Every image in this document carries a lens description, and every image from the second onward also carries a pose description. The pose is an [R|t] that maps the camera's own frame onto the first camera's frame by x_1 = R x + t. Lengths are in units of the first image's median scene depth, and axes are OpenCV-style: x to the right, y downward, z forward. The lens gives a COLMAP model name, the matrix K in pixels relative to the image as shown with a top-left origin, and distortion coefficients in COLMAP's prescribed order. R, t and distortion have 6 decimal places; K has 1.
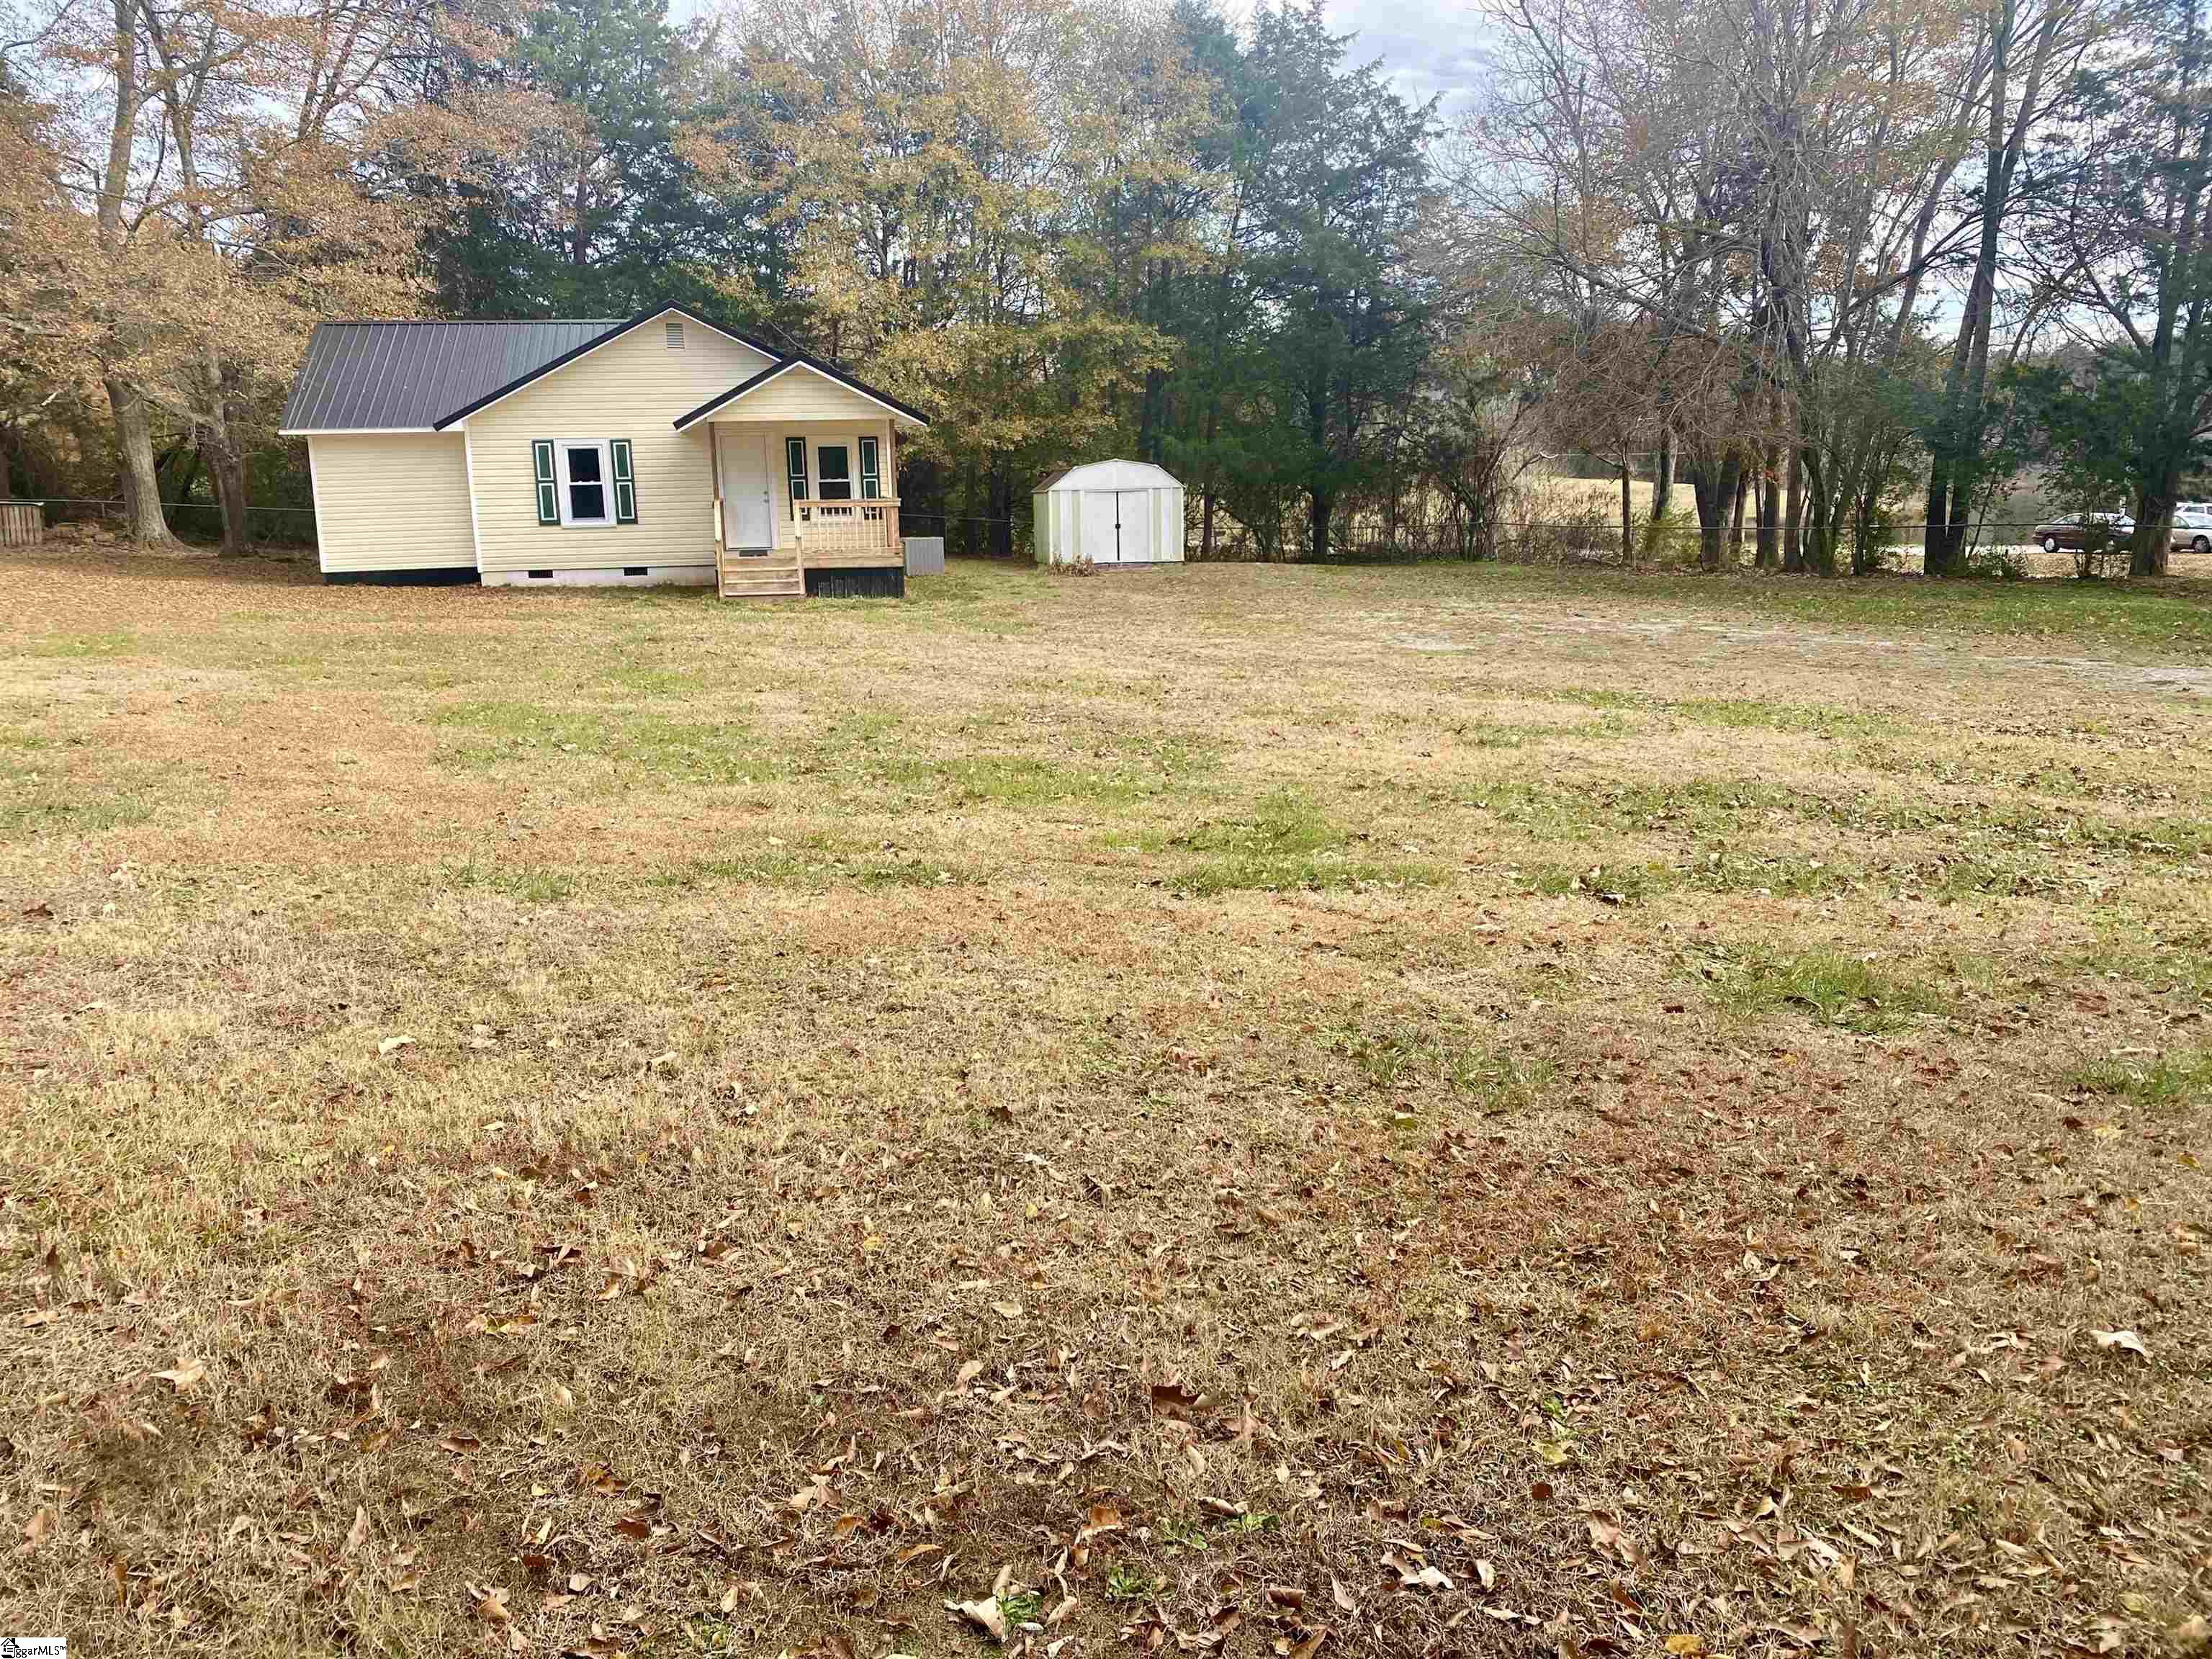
lens RADIAL K [[1710.8, 0, 1112.3], [0, 1710.8, 829.4], [0, 0, 1]] dist [0.005556, -0.000177]
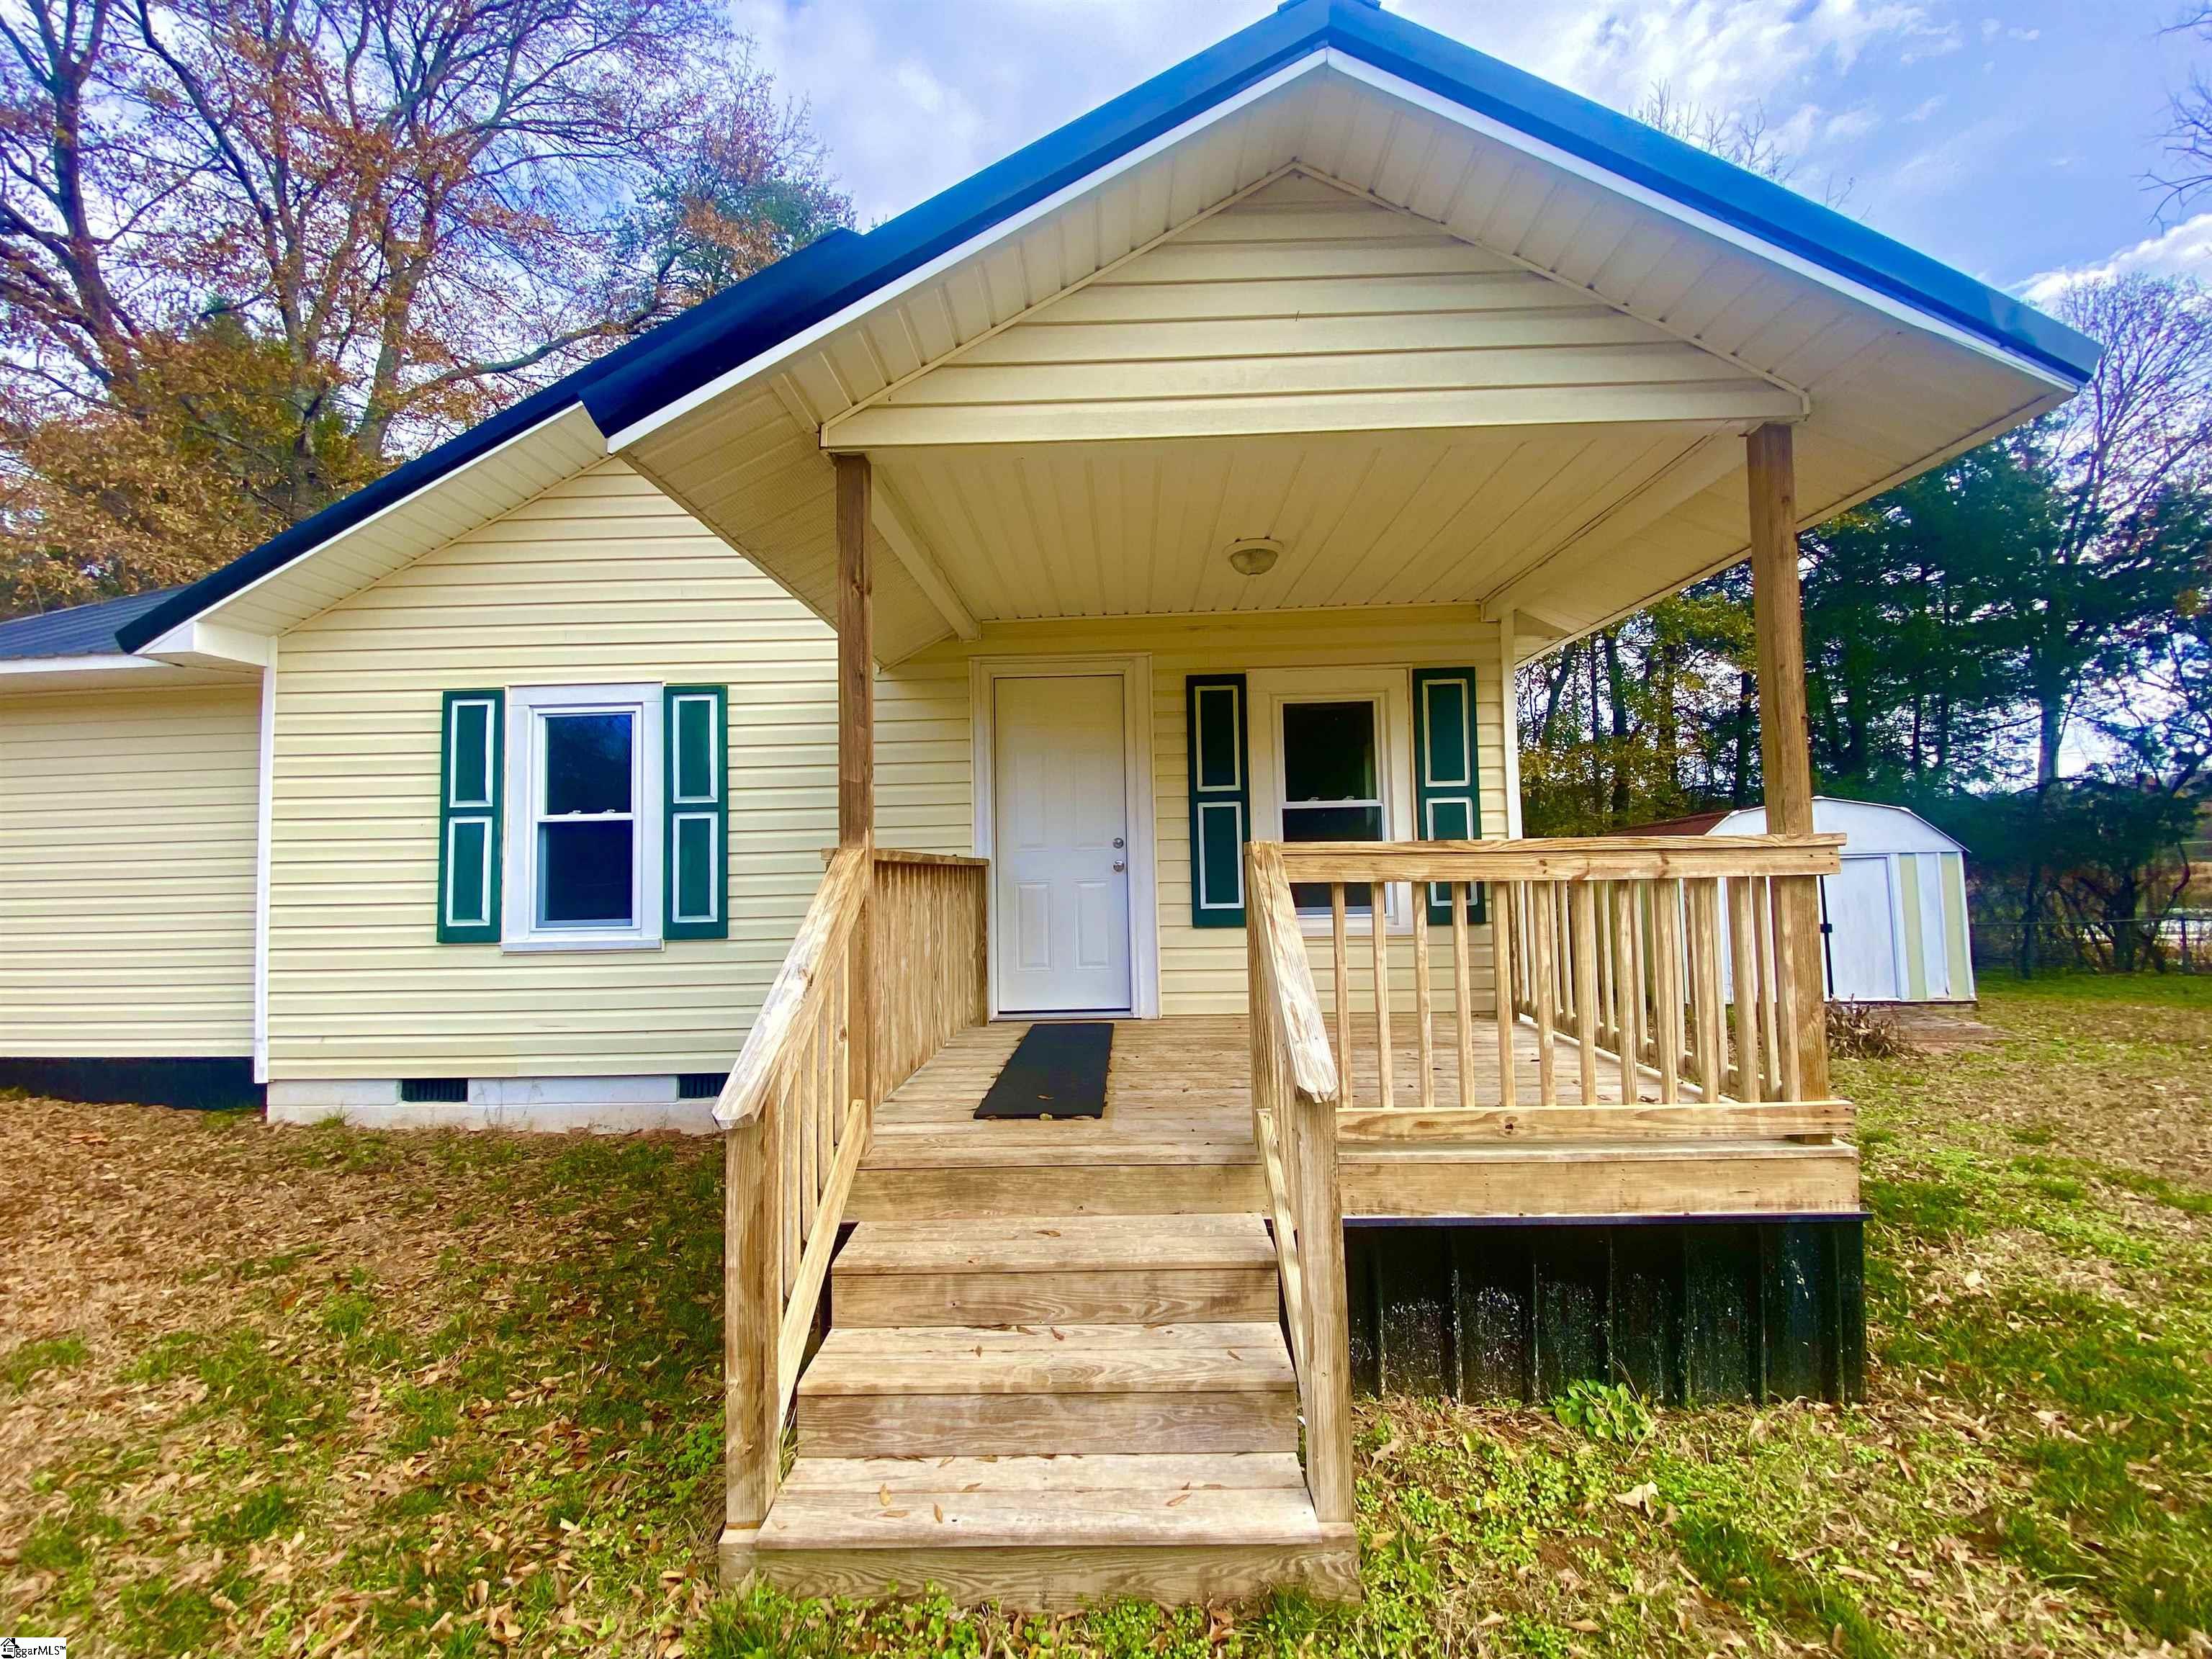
lens RADIAL K [[891.3, 0, 1107.8], [0, 891.3, 820.0], [0, 0, 1]] dist [-0.000021, -0.000007]
pose [[0.980776, -0.012757, -0.194718, -0.174963], [-0.034635, 0.970635, -0.238049, -0.163700], [0.192037, 0.240217, 0.951534, 0.854312]]
